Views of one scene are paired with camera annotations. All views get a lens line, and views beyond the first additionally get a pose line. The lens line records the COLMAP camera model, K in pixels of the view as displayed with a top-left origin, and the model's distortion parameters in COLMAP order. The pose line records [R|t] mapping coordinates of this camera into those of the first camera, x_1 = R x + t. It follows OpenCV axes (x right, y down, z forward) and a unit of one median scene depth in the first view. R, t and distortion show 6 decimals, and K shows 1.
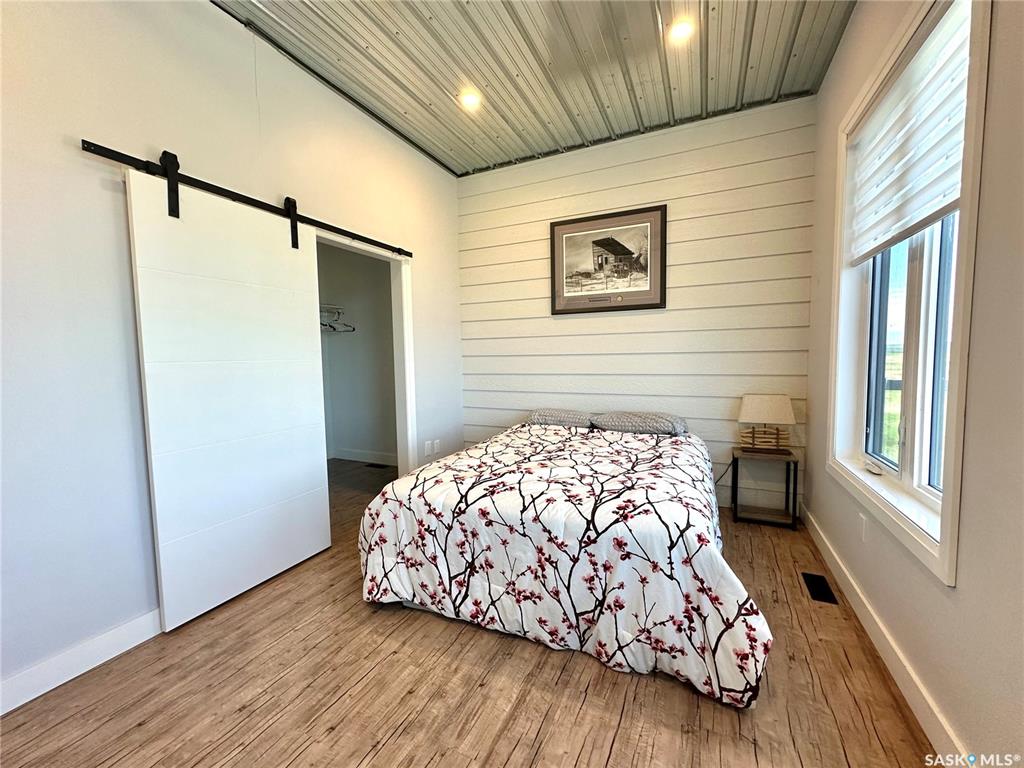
lens RADIAL K [[407.3, 0, 508.2], [0, 407.3, 383.6], [0, 0, 1]] dist [-0.001997, -0.000784]
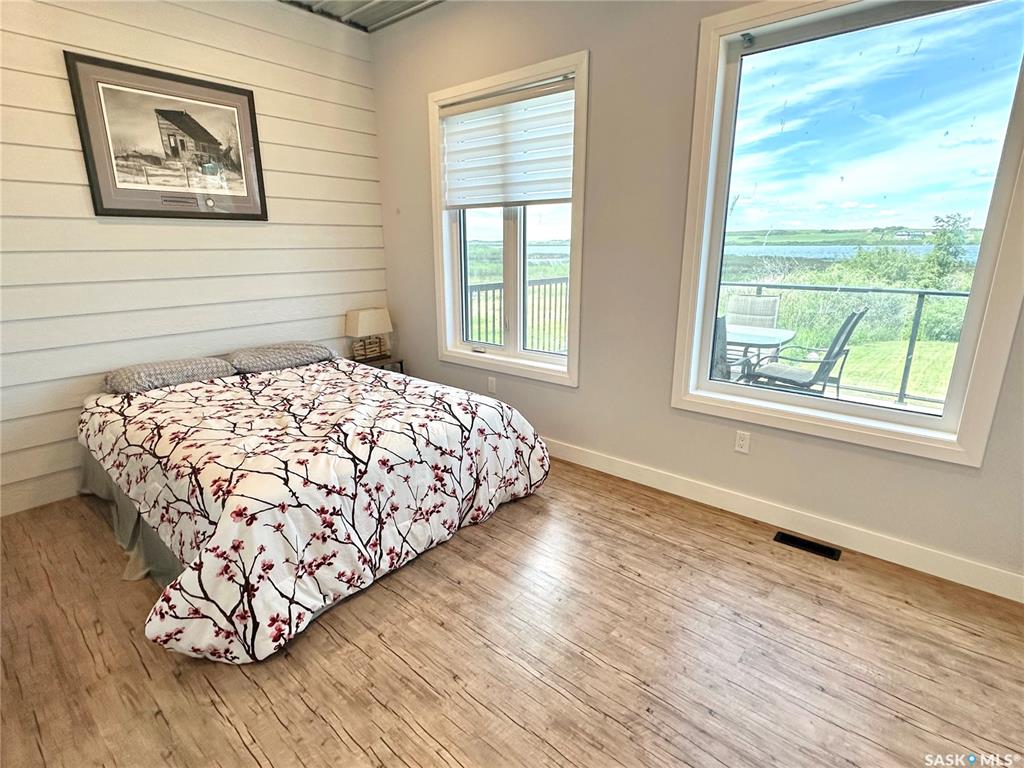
lens RADIAL K [[517.7, 0, 515.0], [0, 517.7, 384.6], [0, 0, 1]] dist [-0.002166, -0.000573]
pose [[0.260429, -0.238271, 0.935630, -0.992660], [0.066160, 0.971196, 0.228913, -0.109852], [-0.963223, 0.002286, 0.268692, 0.344225]]
